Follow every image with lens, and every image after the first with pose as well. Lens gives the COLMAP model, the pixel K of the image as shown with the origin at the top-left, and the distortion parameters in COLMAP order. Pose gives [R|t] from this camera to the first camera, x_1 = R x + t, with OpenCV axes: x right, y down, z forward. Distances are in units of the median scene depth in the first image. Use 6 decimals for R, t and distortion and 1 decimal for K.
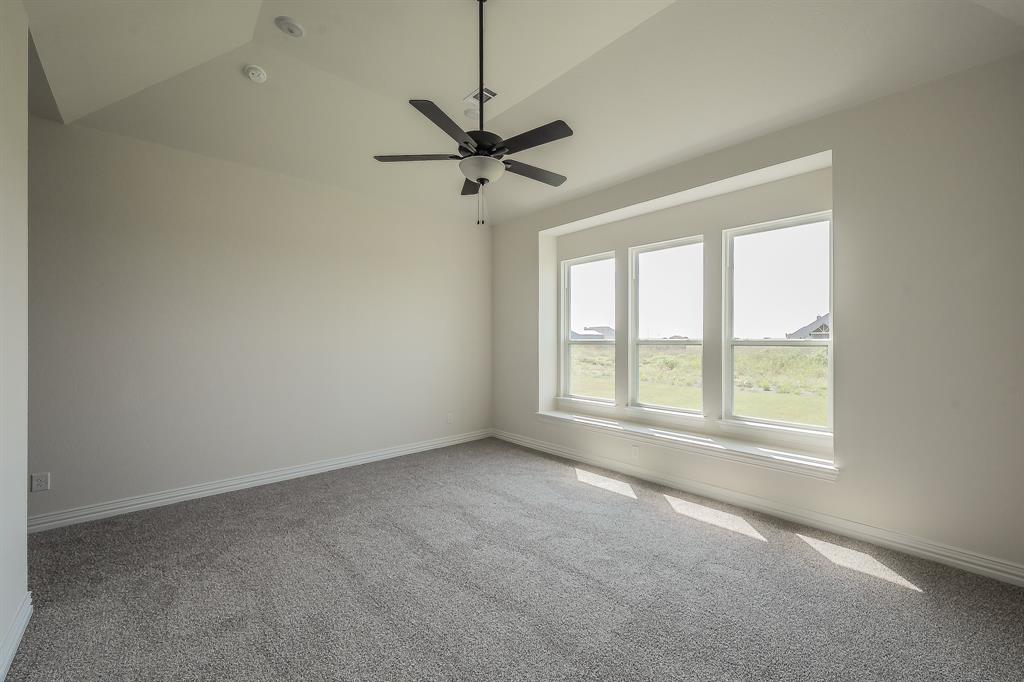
lens RADIAL K [[374.2, 0, 522.4], [0, 374.2, 343.8], [0, 0, 1]] dist [0.010128, -0.000071]
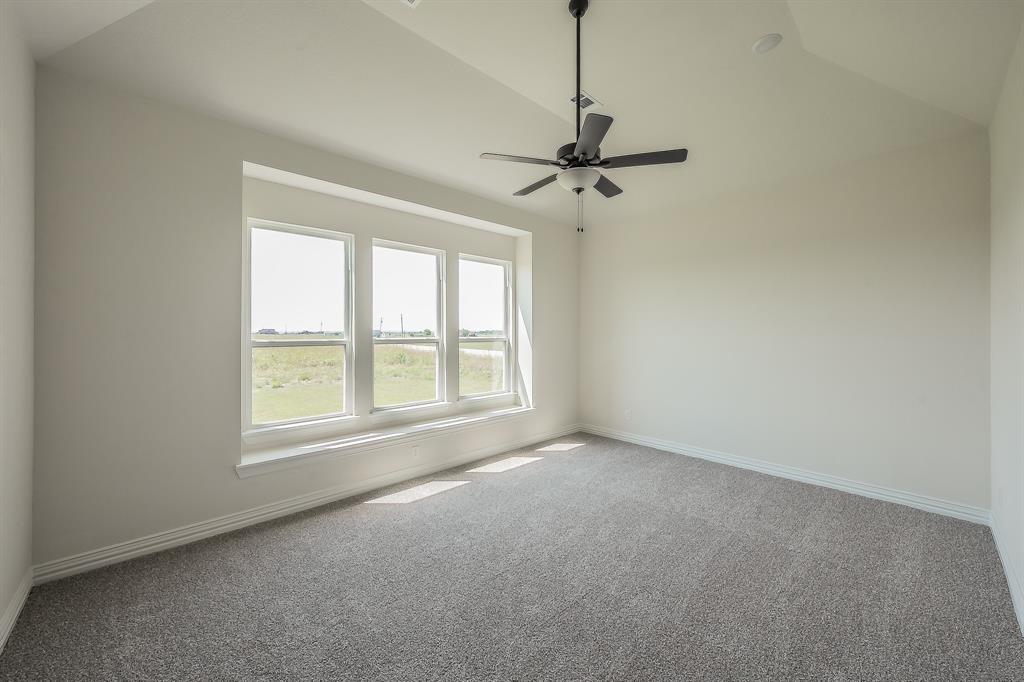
lens RADIAL K [[394.5, 0, 516.0], [0, 394.5, 340.5], [0, 0, 1]] dist [0.004055, 0.000069]
pose [[0.029024, -0.010254, 0.999526, -0.729430], [0.019855, 0.999756, 0.009680, -0.011273], [-0.999382, 0.019564, 0.029220, 0.702206]]
